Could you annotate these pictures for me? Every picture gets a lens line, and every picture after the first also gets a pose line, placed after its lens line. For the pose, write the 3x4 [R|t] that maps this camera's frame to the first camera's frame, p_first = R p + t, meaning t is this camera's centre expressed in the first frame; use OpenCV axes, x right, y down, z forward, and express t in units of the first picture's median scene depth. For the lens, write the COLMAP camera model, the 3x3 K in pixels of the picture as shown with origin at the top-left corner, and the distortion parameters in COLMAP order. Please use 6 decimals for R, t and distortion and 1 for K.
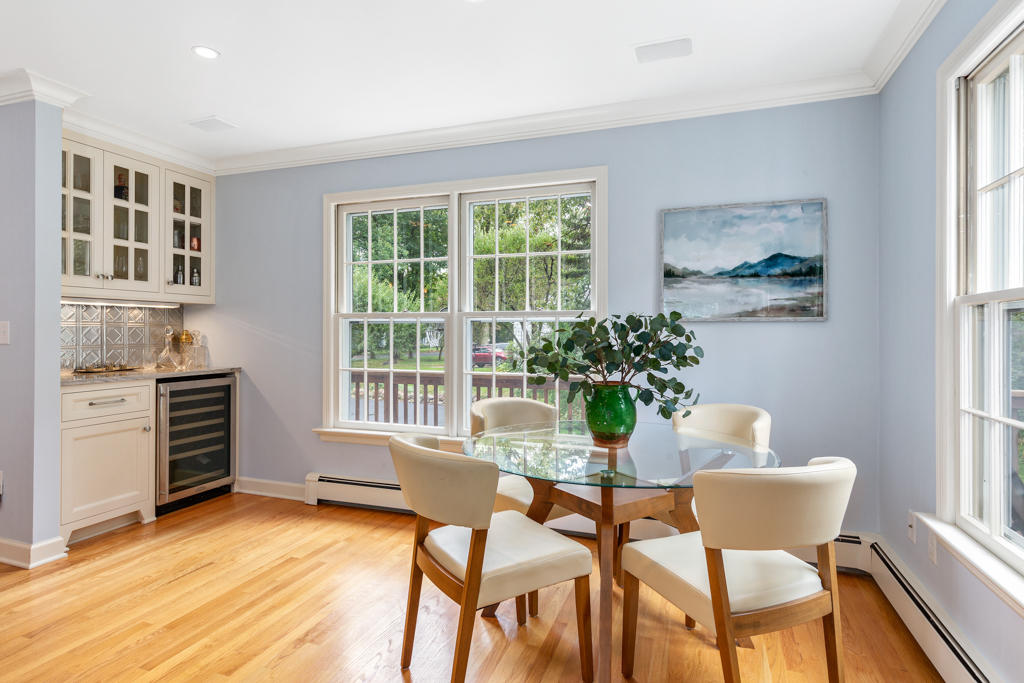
lens RADIAL K [[546.9, 0, 507.9], [0, 546.9, 334.7], [0, 0, 1]] dist [0.000573, 0.000773]
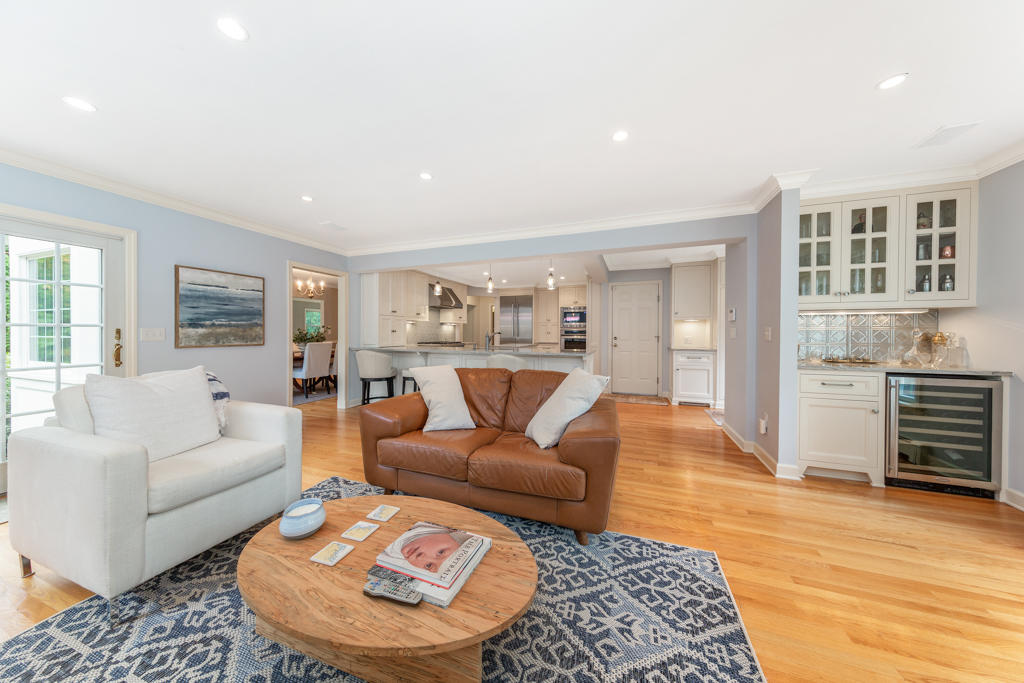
lens RADIAL K [[317.7, 0, 503.9], [0, 317.7, 334.8], [0, 0, 1]] dist [-0.000423, -0.000033]
pose [[-0.010845, 0.005408, -0.999927, 0.070619], [-0.008757, 0.999947, 0.005503, 0.001225], [0.999903, 0.008816, -0.010797, 0.151113]]
